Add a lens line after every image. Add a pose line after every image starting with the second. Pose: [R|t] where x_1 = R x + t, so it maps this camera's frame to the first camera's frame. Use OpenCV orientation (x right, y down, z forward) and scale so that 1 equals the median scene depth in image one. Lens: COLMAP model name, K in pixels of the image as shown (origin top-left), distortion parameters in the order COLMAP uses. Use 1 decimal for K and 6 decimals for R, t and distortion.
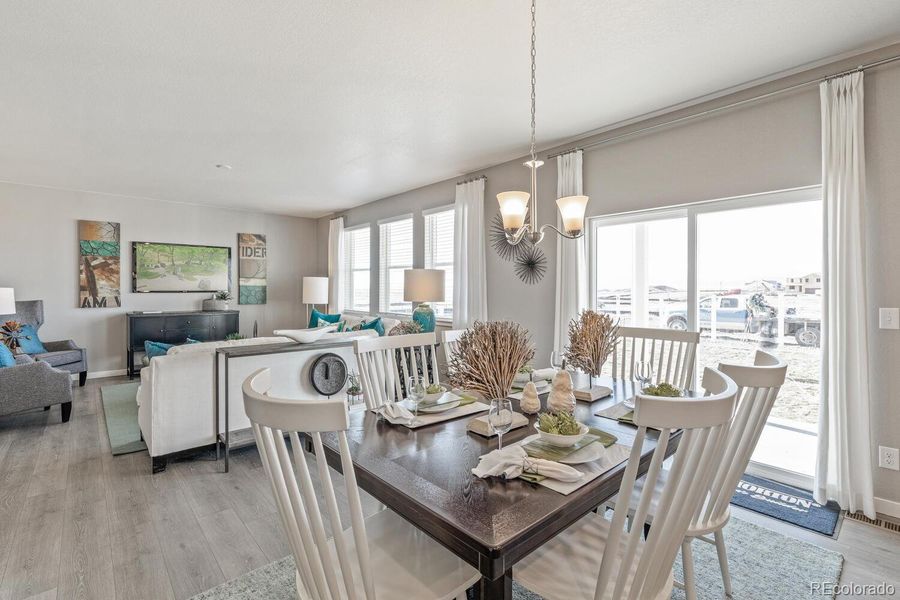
lens RADIAL K [[416.0, 0, 448.8], [0, 416.0, 289.3], [0, 0, 1]] dist [-0.000246, 0.000193]
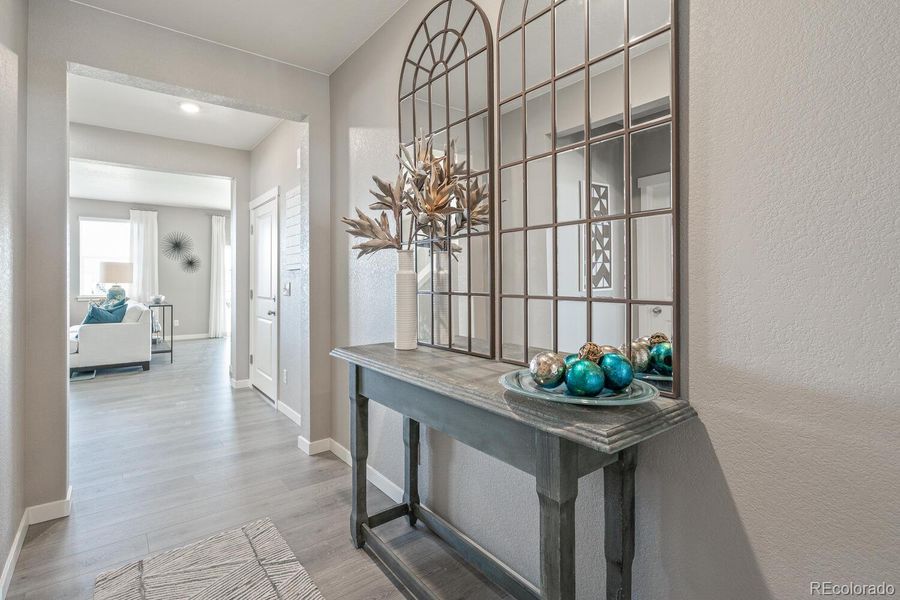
lens RADIAL K [[445.8, 0, 449.8], [0, 445.8, 280.7], [0, 0, 1]] dist [-0.001483, -0.000369]
pose [[0.057990, 0.003141, 0.998312, -1.290825], [-0.001870, 0.999994, -0.003037, 0.019093], [-0.998315, -0.001690, 0.057996, -0.247926]]
